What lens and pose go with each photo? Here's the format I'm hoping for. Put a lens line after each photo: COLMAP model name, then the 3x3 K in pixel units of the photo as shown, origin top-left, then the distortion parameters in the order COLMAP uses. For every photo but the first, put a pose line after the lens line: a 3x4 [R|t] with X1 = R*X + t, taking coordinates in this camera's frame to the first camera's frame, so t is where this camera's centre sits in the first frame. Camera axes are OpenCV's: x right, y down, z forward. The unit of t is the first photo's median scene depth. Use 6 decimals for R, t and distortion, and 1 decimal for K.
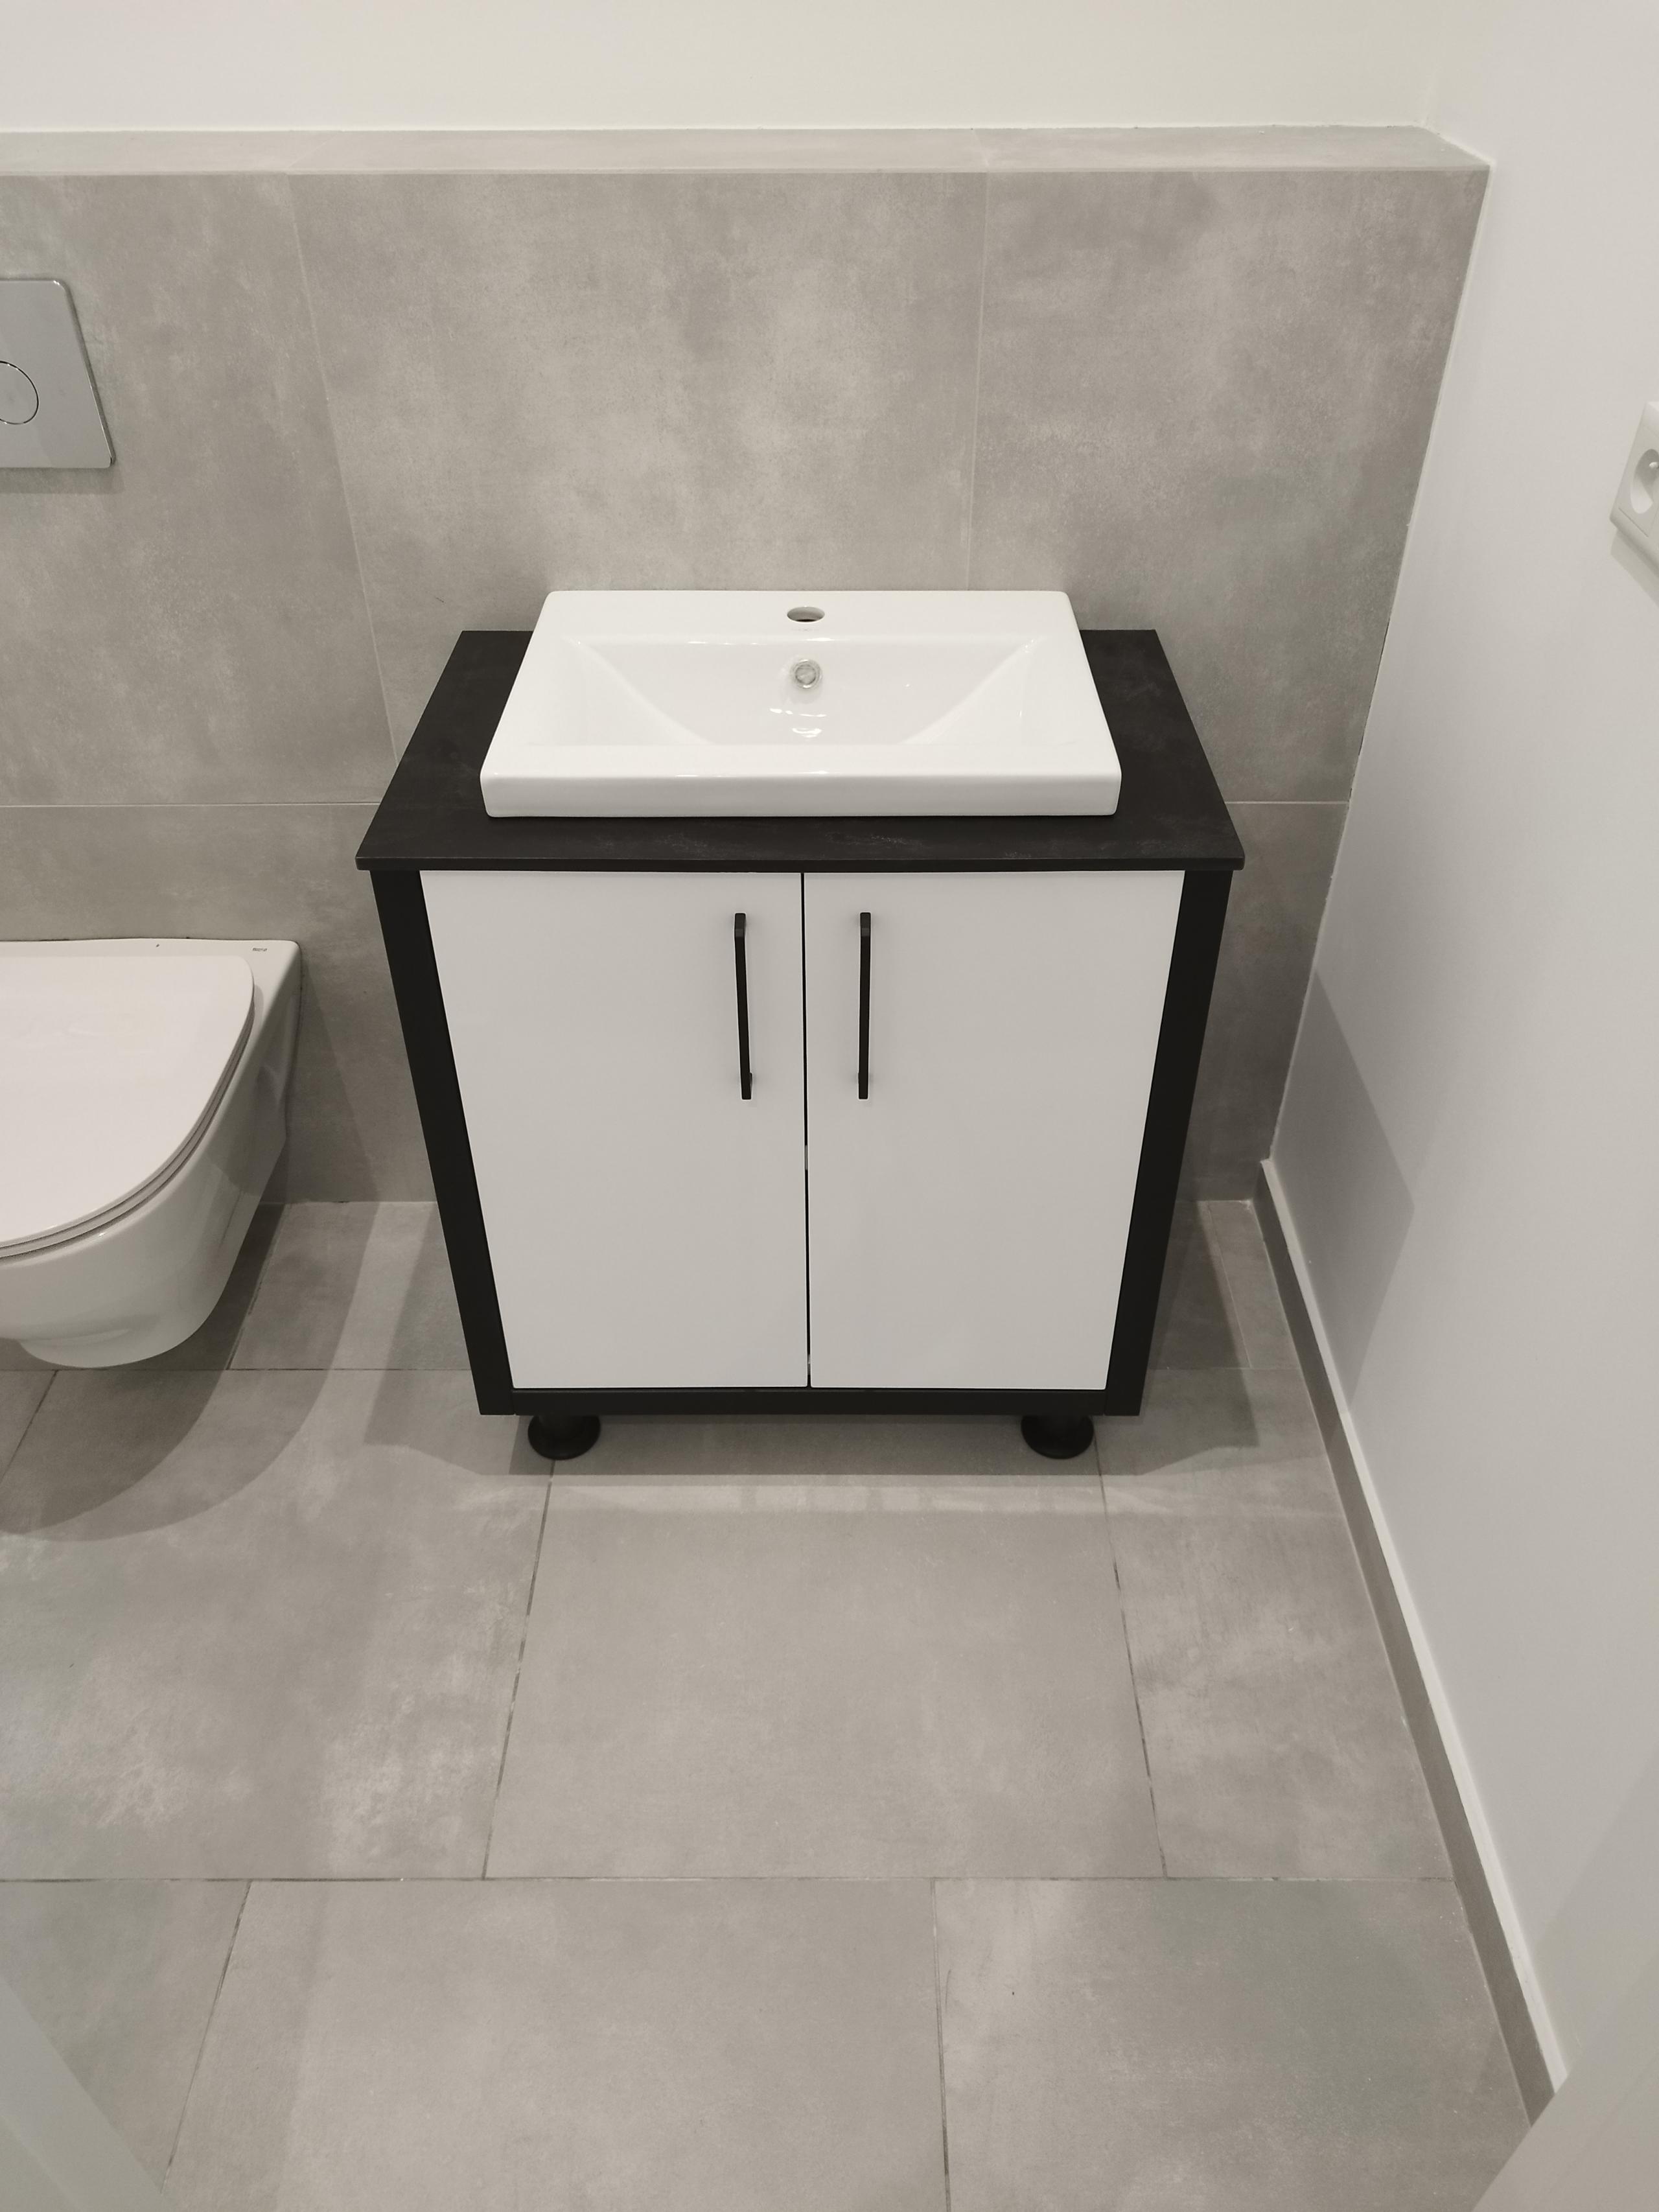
lens RADIAL K [[1593.0, 0, 829.5], [0, 1593.0, 1106.0], [0, 0, 1]] dist [0.007021, 0.007024]
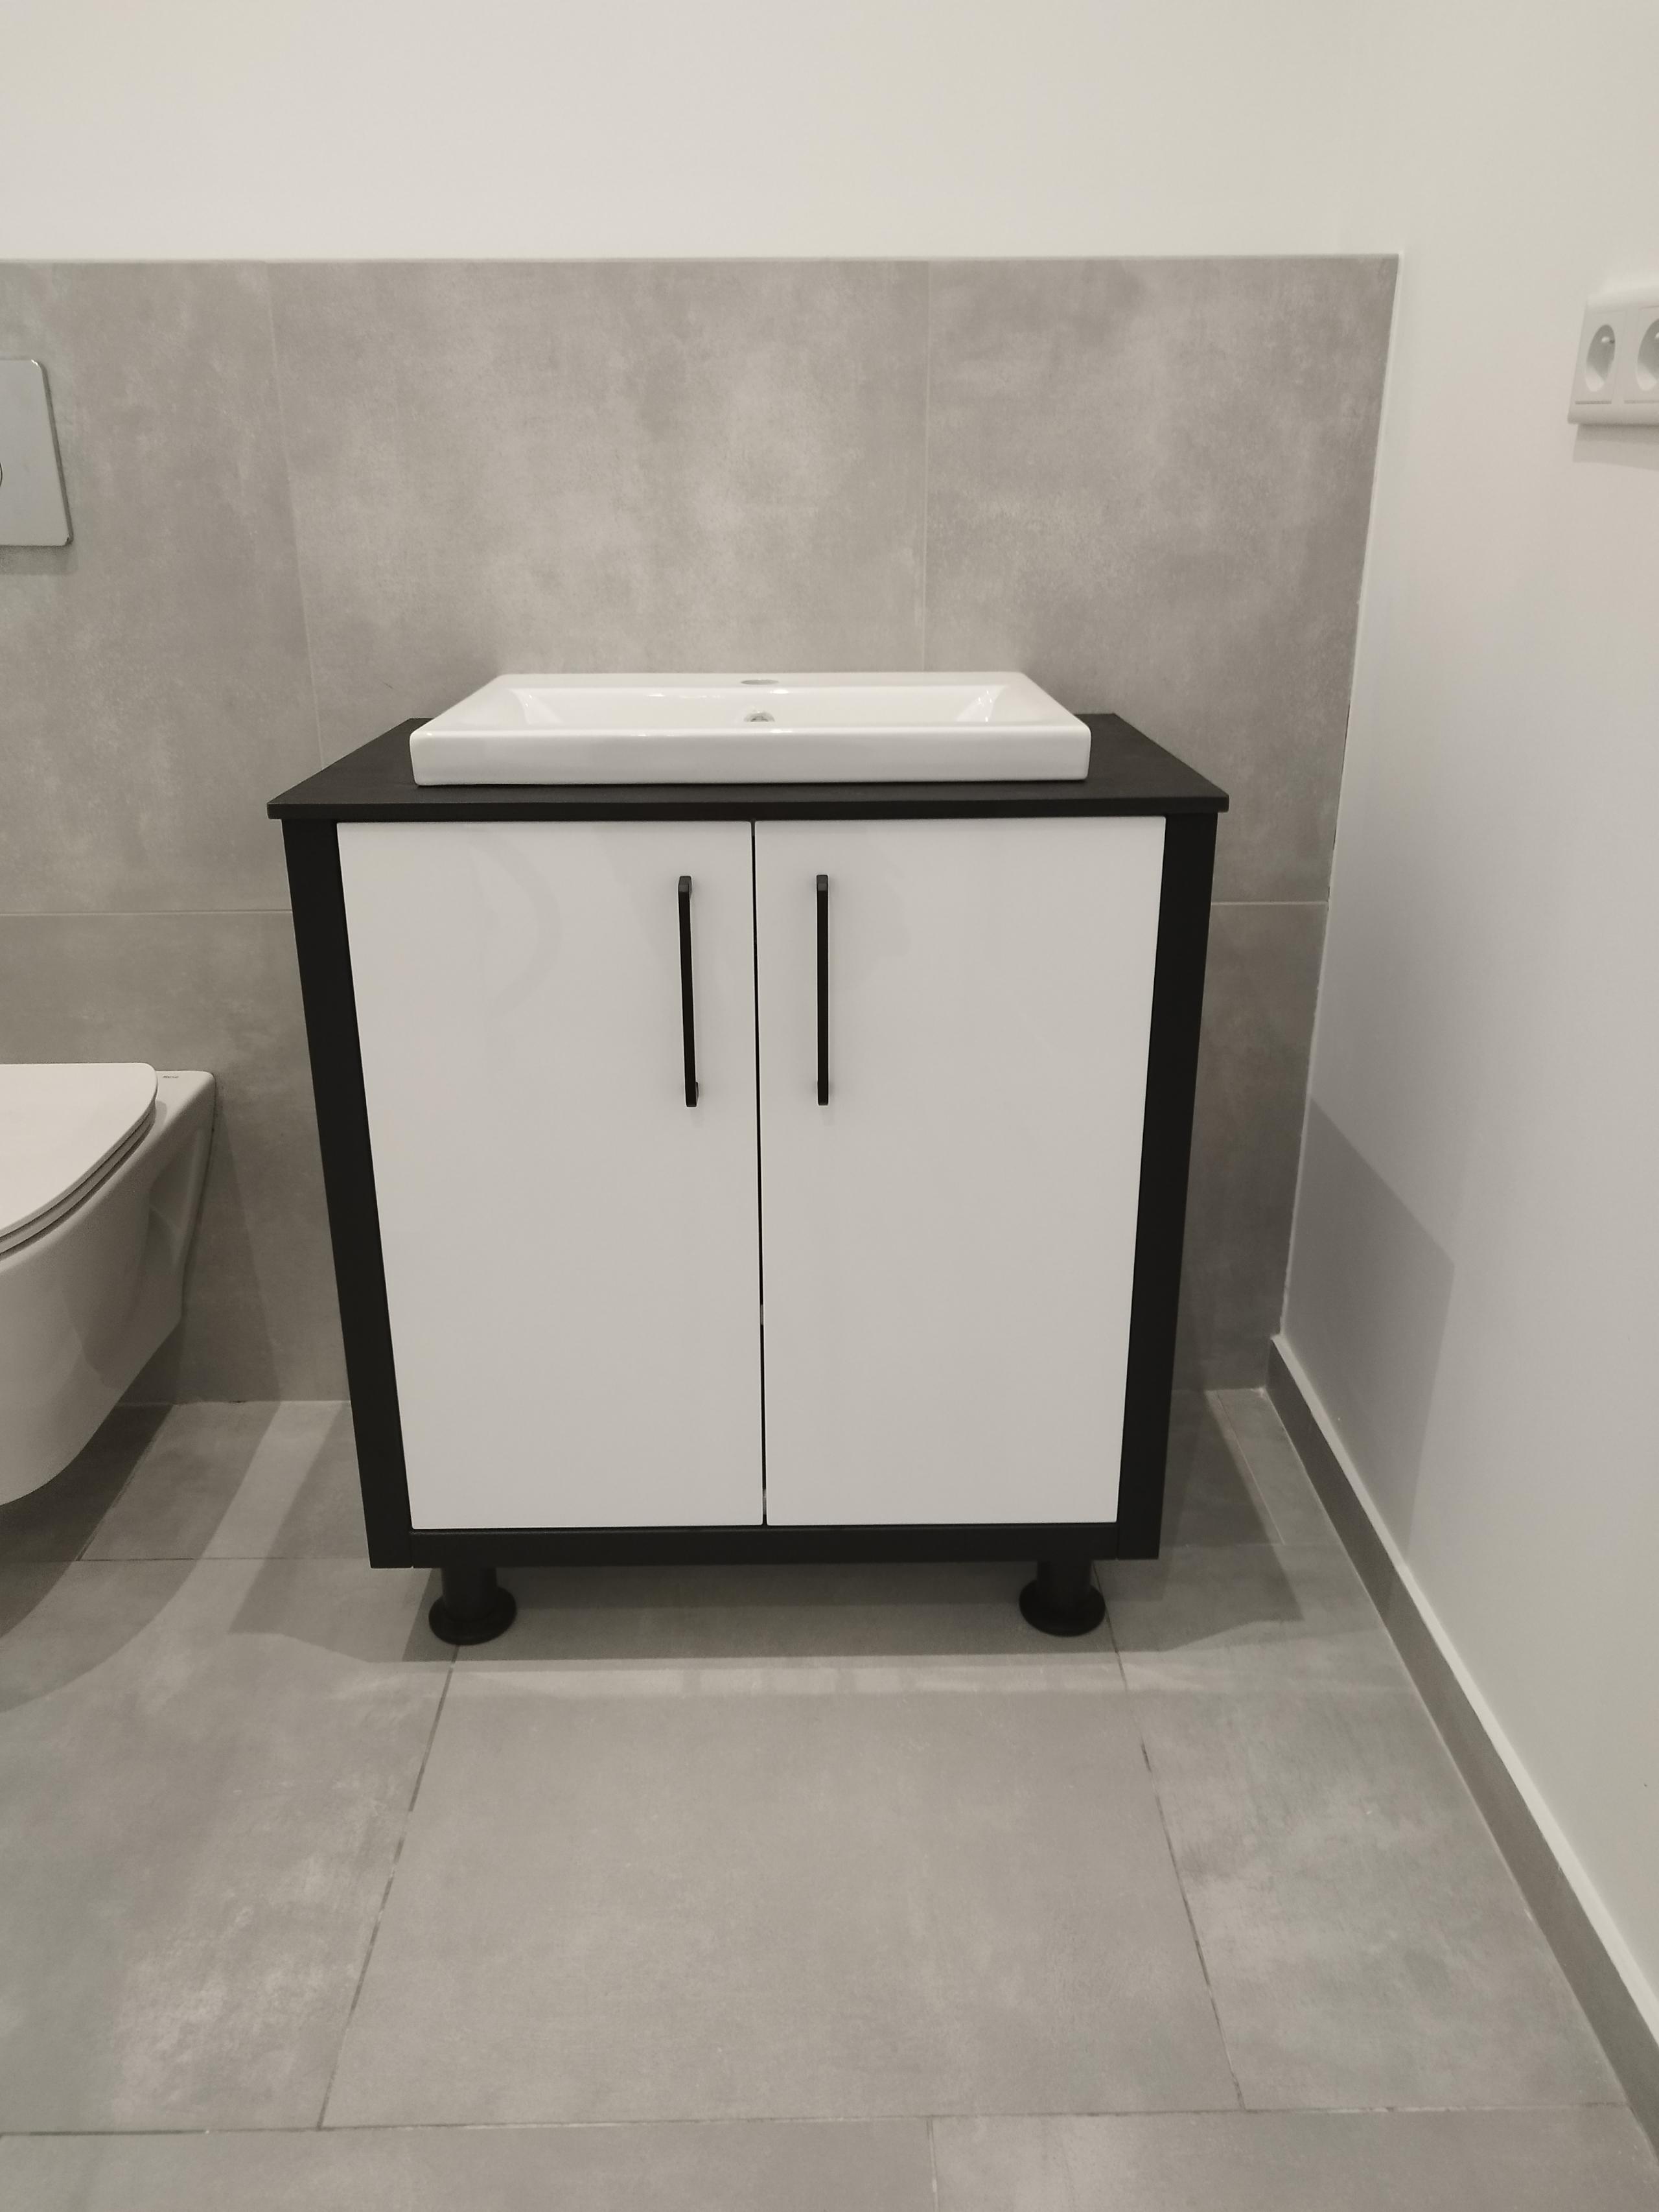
lens RADIAL K [[1603.9, 0, 822.4], [0, 1603.9, 1100.9], [0, 0, 1]] dist [0.002121, 0.010517]
pose [[0.999852, -0.007429, 0.015513, 0.006549], [0.011790, 0.952722, -0.303613, 0.243839], [-0.012524, 0.303751, 0.952669, 0.137990]]
